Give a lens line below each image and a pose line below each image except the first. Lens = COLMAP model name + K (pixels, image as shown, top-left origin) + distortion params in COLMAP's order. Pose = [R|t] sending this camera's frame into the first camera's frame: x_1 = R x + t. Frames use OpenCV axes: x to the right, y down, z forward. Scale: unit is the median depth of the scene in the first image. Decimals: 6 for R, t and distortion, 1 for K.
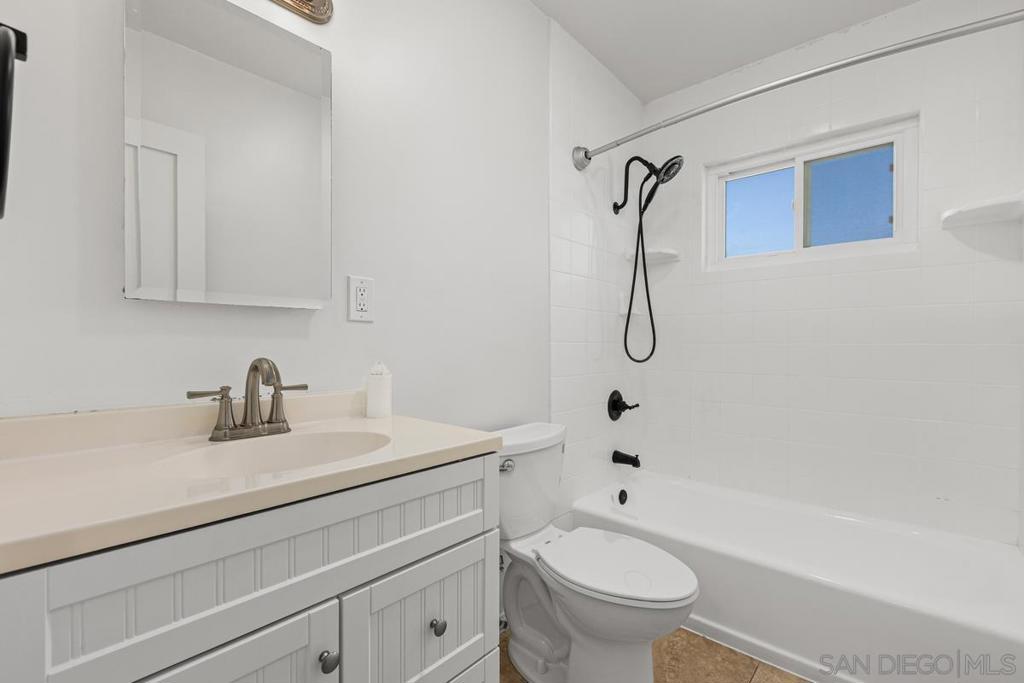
lens RADIAL K [[455.3, 0, 511.6], [0, 455.3, 341.8], [0, 0, 1]] dist [0.000437, -0.000773]
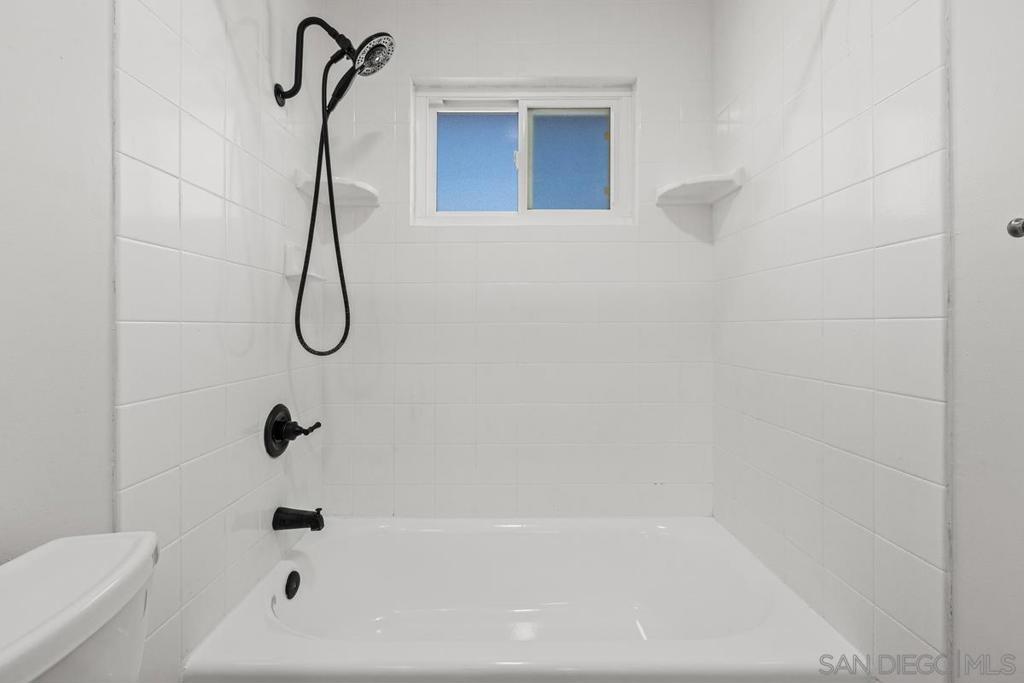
lens RADIAL K [[455.3, 0, 529.9], [0, 455.3, 322.3], [0, 0, 1]] dist [0.000437, -0.000773]
pose [[0.729498, 0.001919, 0.683981, 0.065953], [0.004260, 0.999964, -0.007350, 0.006201], [-0.683970, 0.008275, 0.729463, 0.364646]]
